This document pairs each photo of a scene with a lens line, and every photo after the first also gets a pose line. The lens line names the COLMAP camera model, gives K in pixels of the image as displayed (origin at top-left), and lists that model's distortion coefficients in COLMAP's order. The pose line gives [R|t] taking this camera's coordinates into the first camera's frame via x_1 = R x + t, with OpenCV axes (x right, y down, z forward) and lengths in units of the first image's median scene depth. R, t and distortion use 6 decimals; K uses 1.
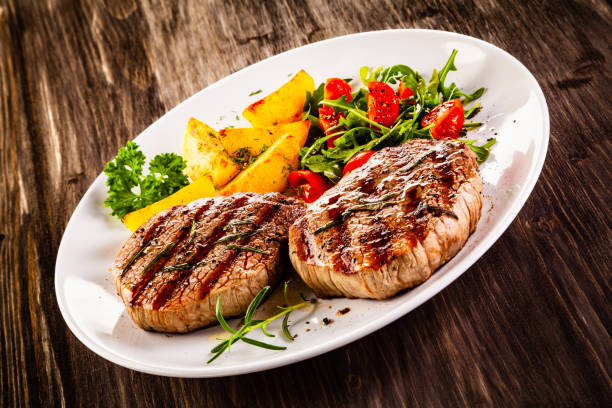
lens RADIAL K [[1543.8, 0, 305.4], [0, 1543.8, 181.1], [0, 0, 1]] dist [0.380410, -0.216849]
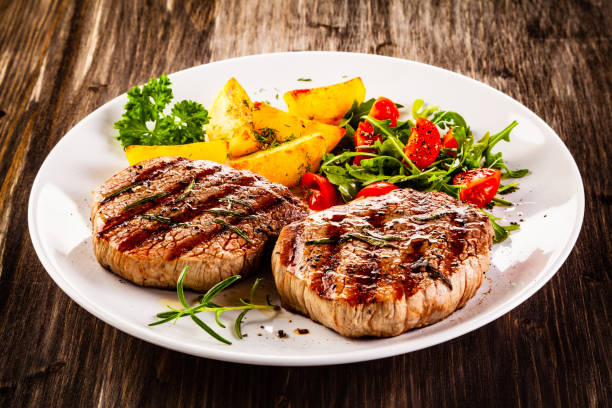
lens RADIAL K [[1543.8, 0, 305.4], [0, 1543.8, 181.1], [0, 0, 1]] dist [0.380410, -0.216849]
pose [[0.919484, 0.393119, 0.002593, -0.011365], [-0.393127, 0.919455, 0.007332, -0.007694], [0.000498, -0.007761, 0.999970, 0.049189]]
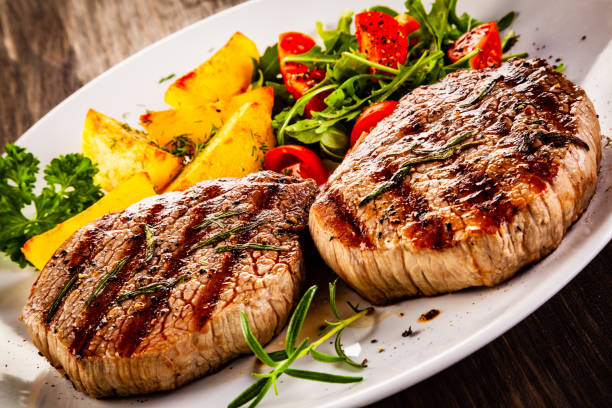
lens RADIAL K [[1379.0, 0, 304.7], [0, 1379.0, 205.9], [0, 0, 1]] dist [0.314956, 0.218534]
pose [[0.971116, -0.104101, 0.214700, -0.135094], [0.125513, 0.988128, -0.088598, 0.079184], [-0.202928, 0.112986, 0.972653, 0.425941]]
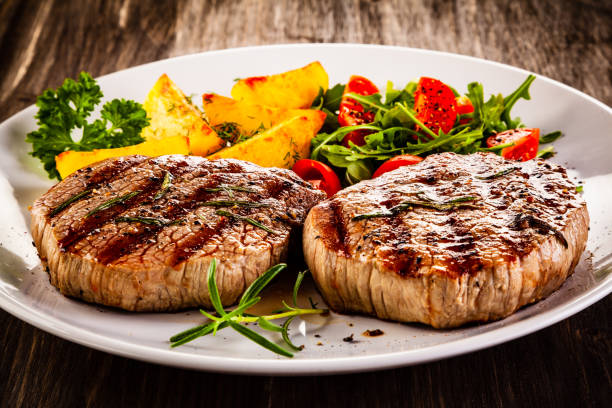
lens RADIAL K [[1379.0, 0, 304.7], [0, 1379.0, 205.9], [0, 0, 1]] dist [0.314956, 0.218534]
pose [[0.945471, 0.283286, 0.160726, -0.113510], [-0.255727, 0.951265, -0.172333, 0.136632], [-0.201713, 0.121834, 0.971838, 0.376443]]
